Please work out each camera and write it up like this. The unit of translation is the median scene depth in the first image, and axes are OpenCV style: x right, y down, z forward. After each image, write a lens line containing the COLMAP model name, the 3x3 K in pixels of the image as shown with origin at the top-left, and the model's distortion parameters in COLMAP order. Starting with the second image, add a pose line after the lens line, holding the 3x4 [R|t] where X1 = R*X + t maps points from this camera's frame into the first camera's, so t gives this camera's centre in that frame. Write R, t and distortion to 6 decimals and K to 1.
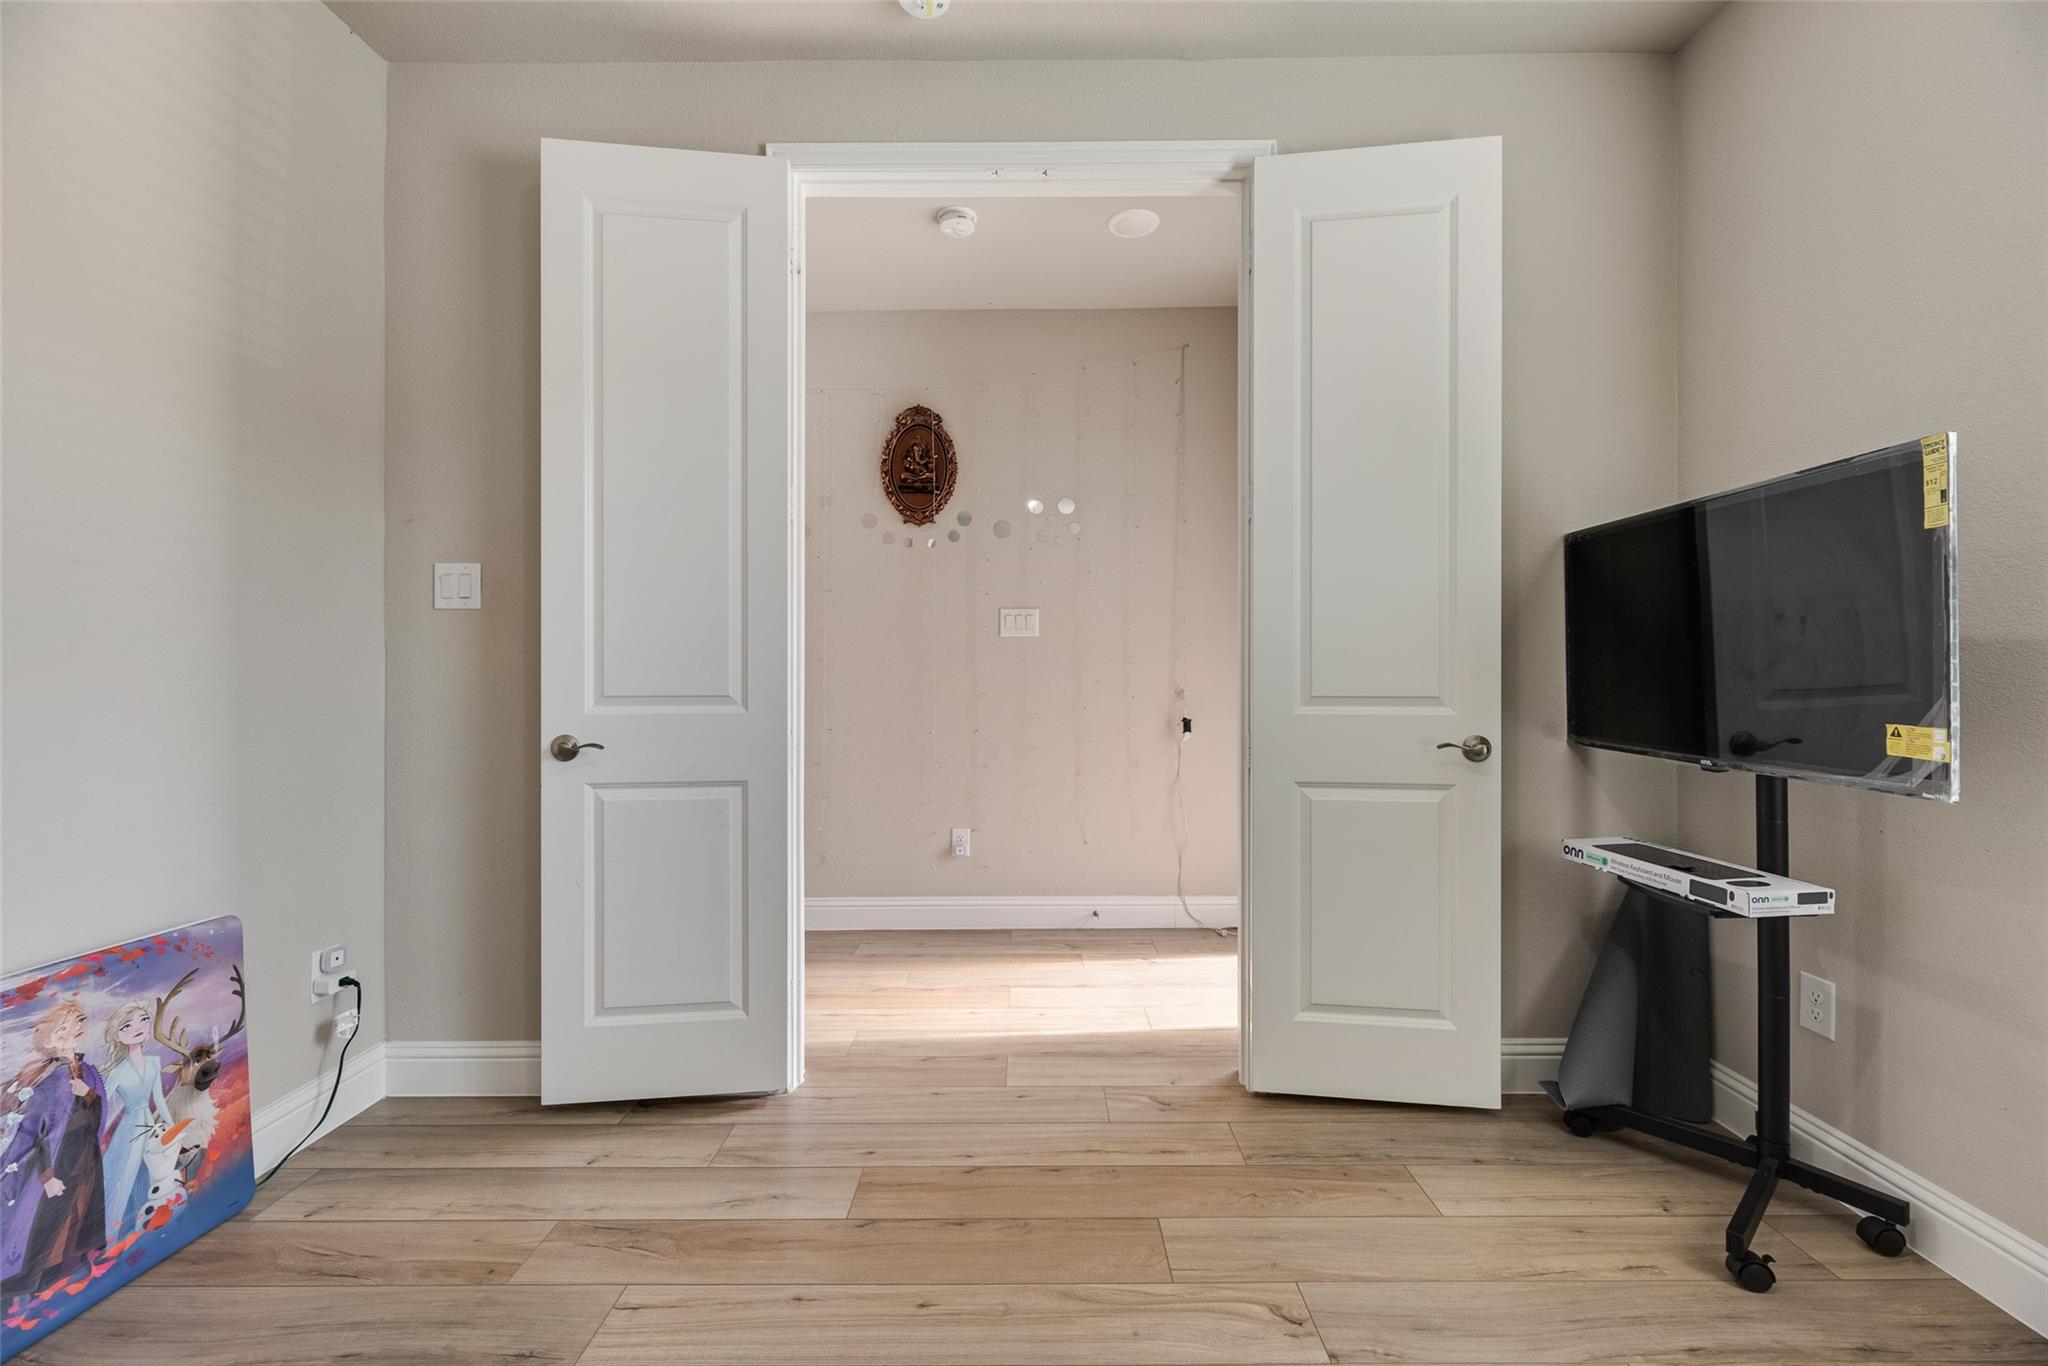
lens RADIAL K [[830.2, 0, 1029.9], [0, 830.2, 681.8], [0, 0, 1]] dist [0.002166, 0.000257]
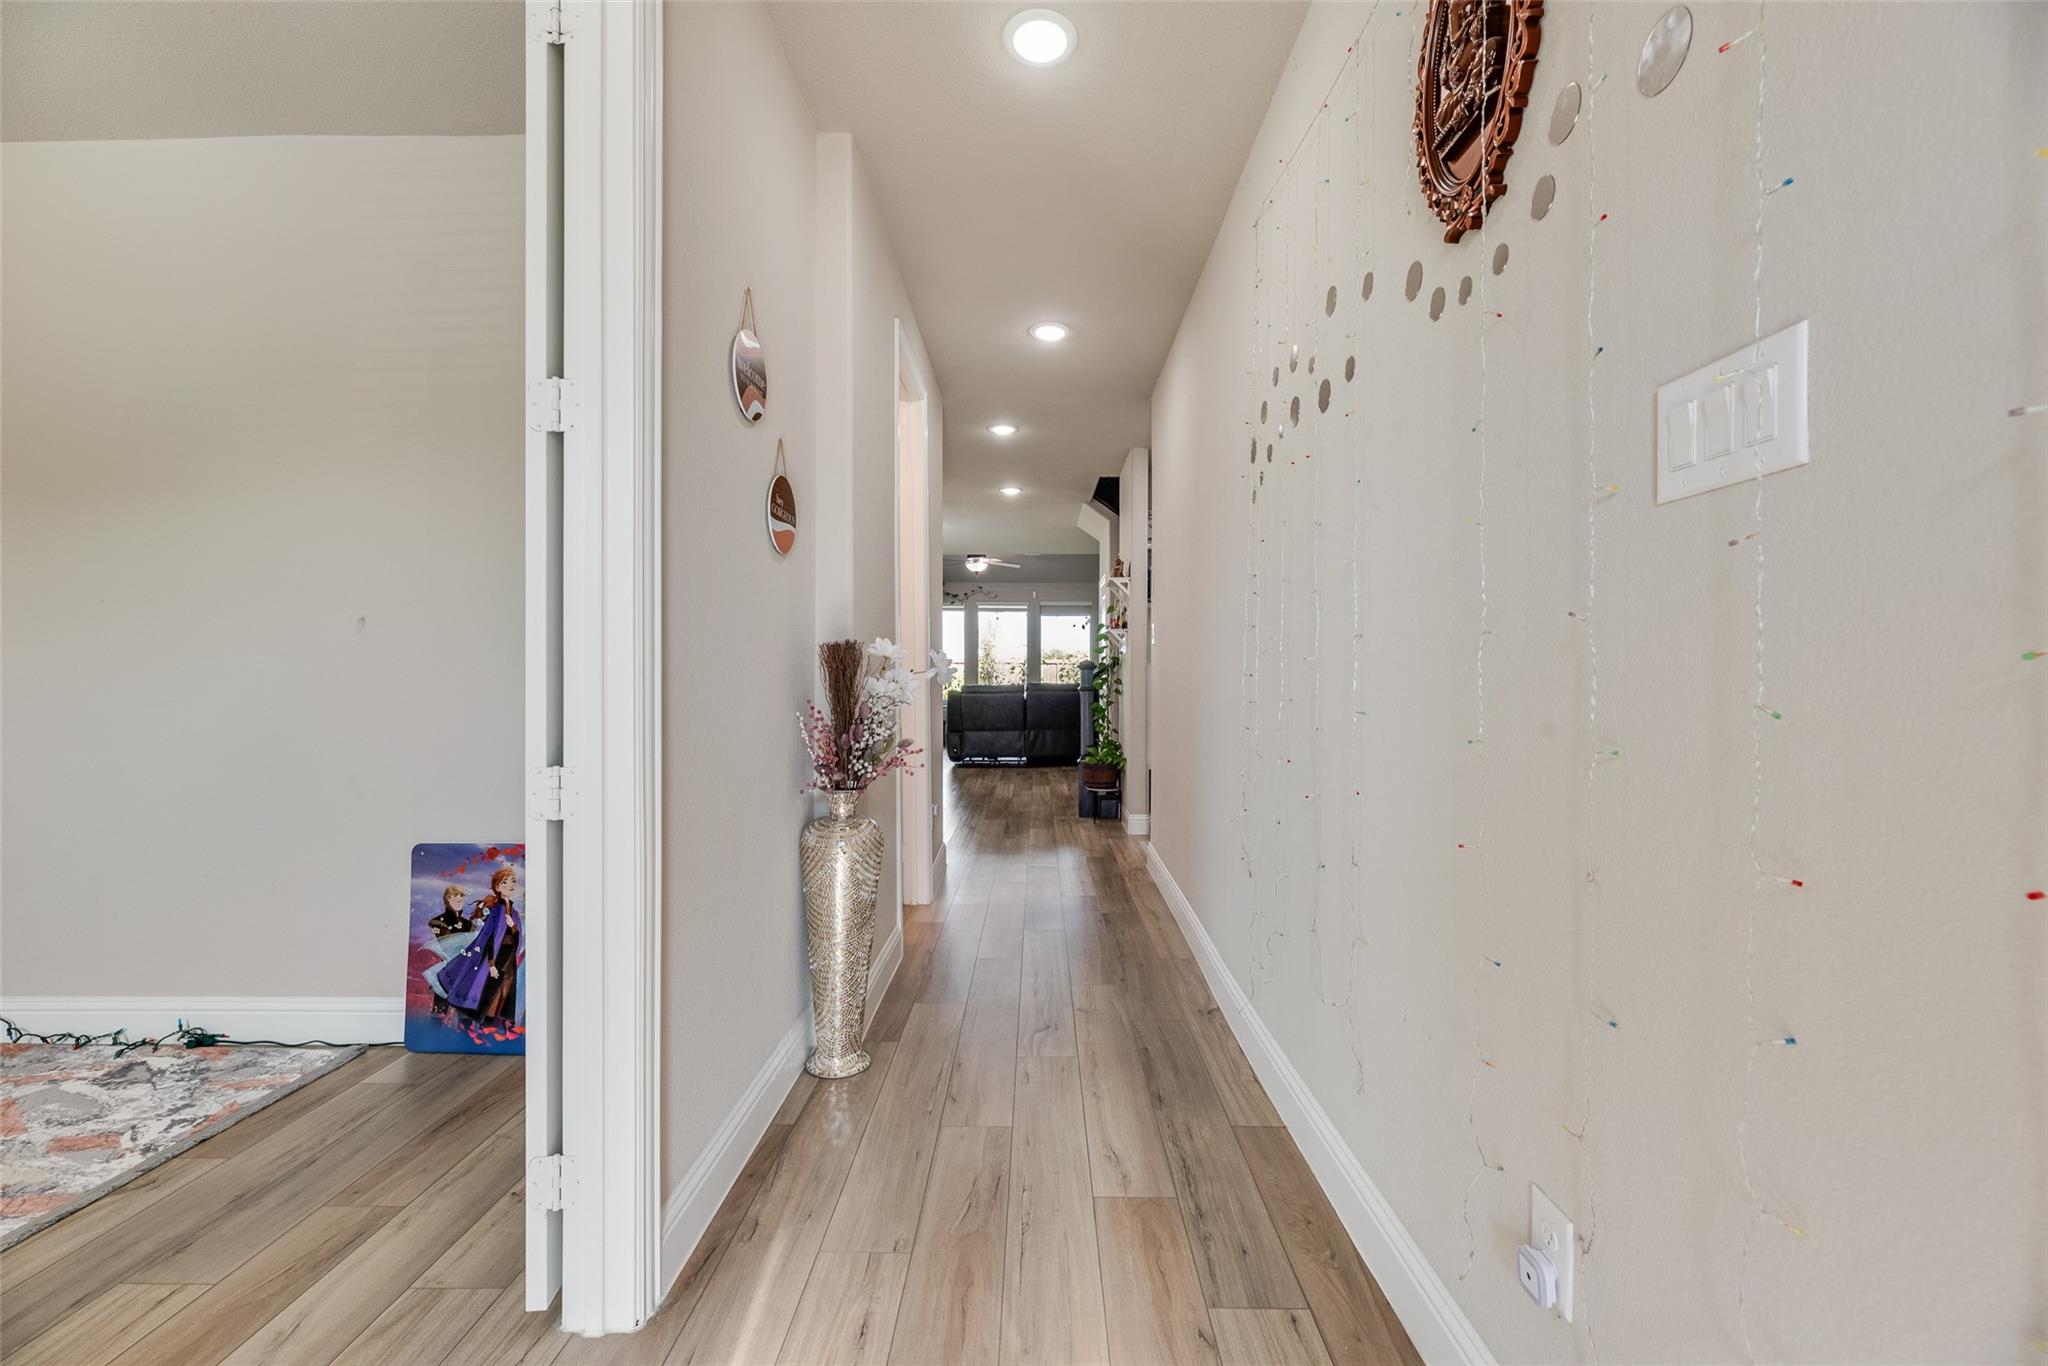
lens RADIAL K [[826.5, 0, 1026.4], [0, 826.5, 683.3], [0, 0, 1]] dist [0.010869, -0.003515]
pose [[-0.014848, 0.005410, -0.999875, 0.539164], [-0.005718, 0.999969, 0.005496, -0.008846], [0.999873, 0.005799, -0.014817, 2.148693]]
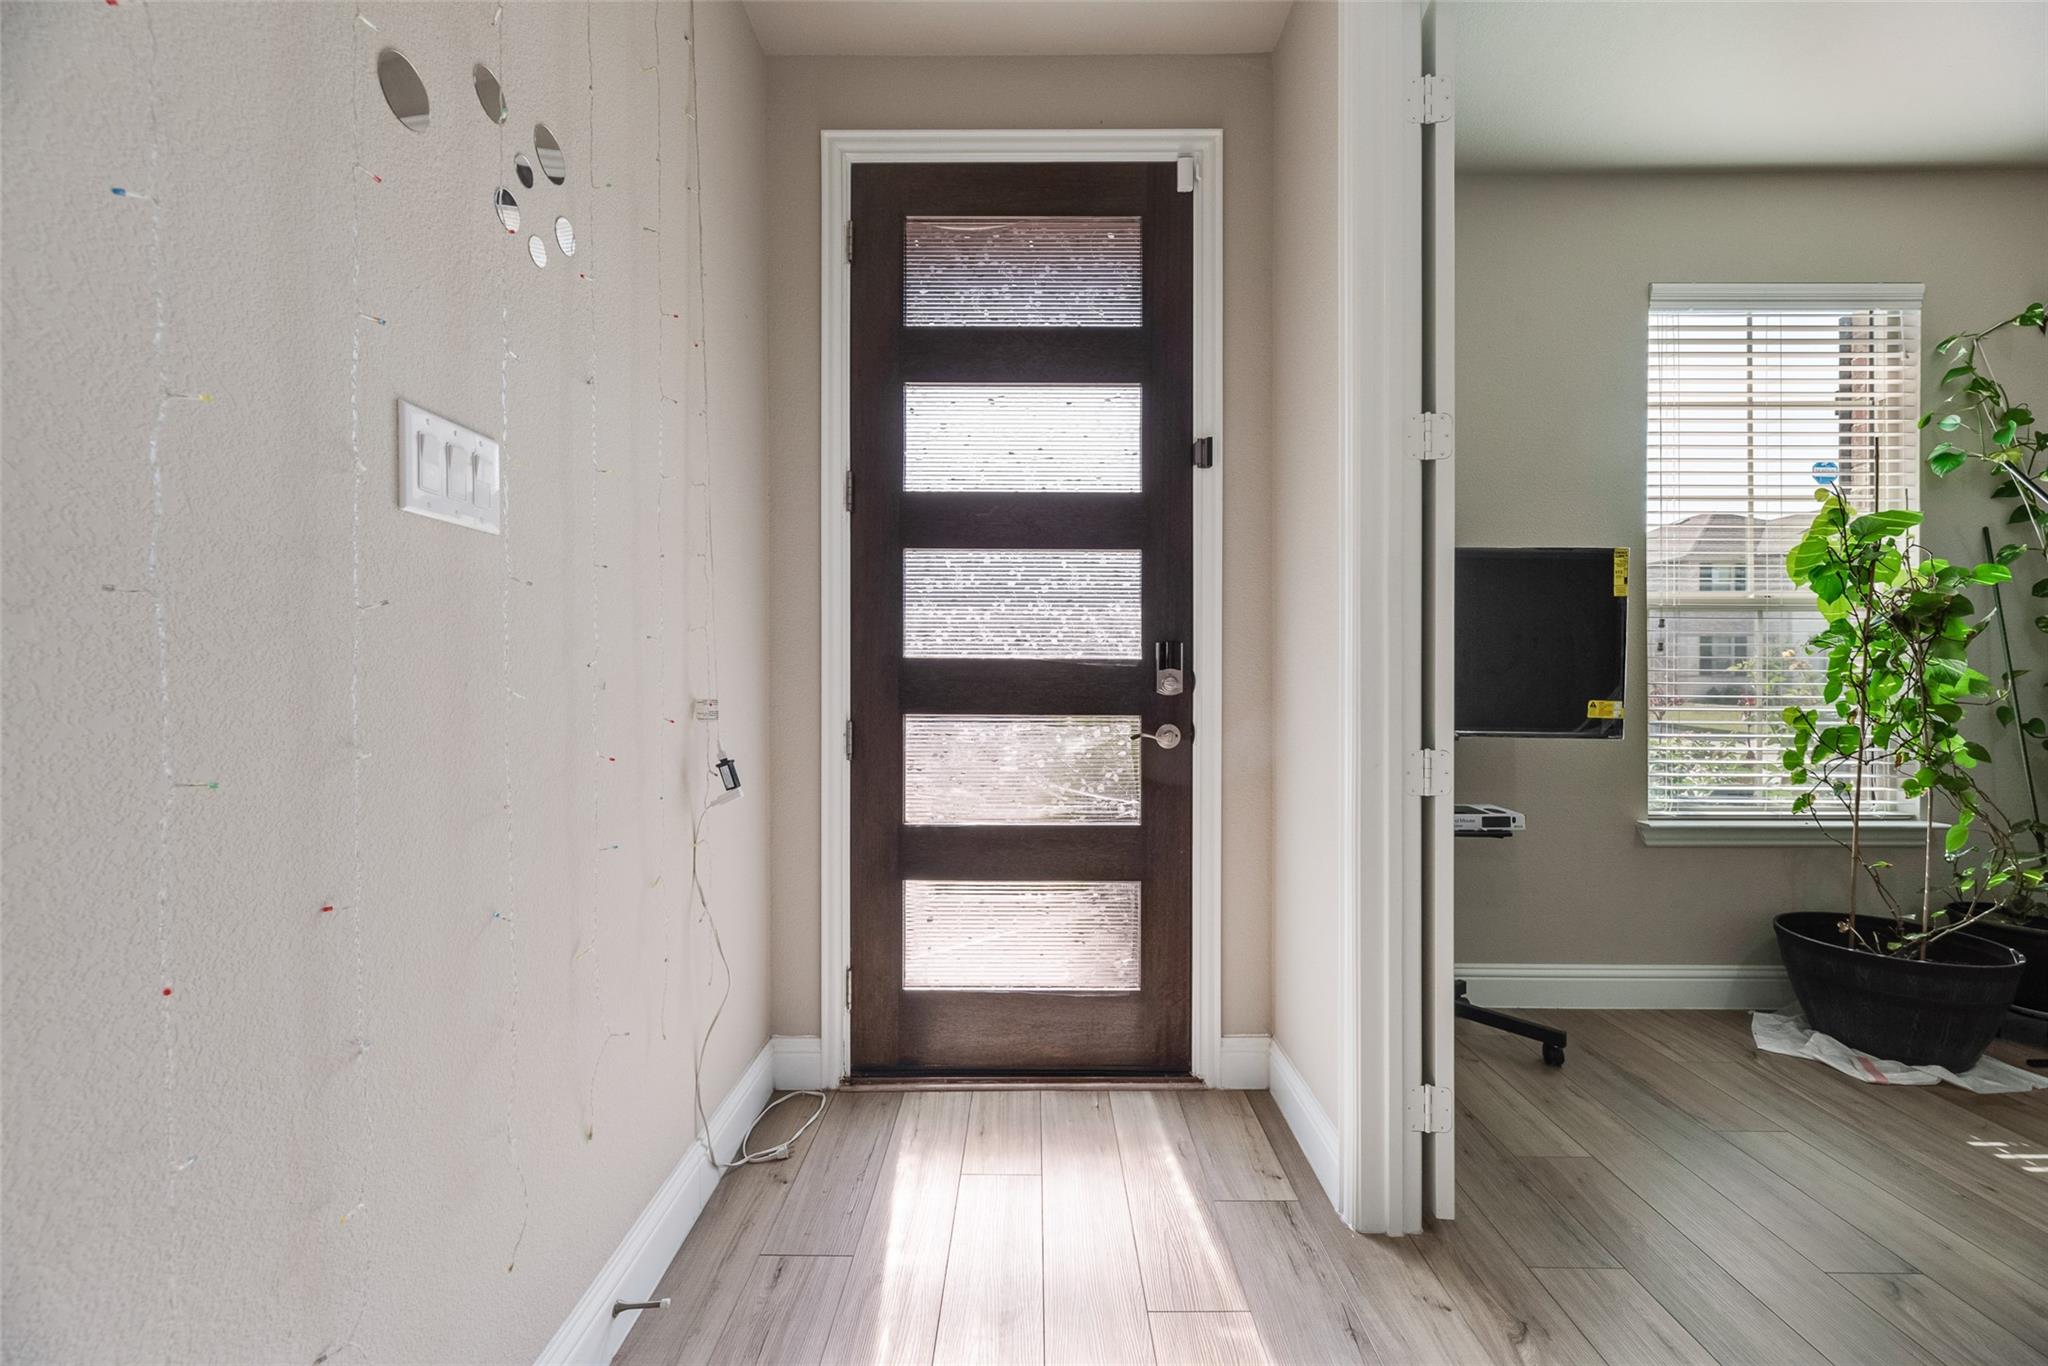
lens RADIAL K [[830.2, 0, 1029.9], [0, 830.2, 681.8], [0, 0, 1]] dist [0.002166, 0.000257]
pose [[0.003450, -0.005394, 0.999980, -0.749152], [0.007488, 0.999958, 0.005368, -0.008108], [-0.999966, 0.007470, 0.003490, 2.118353]]
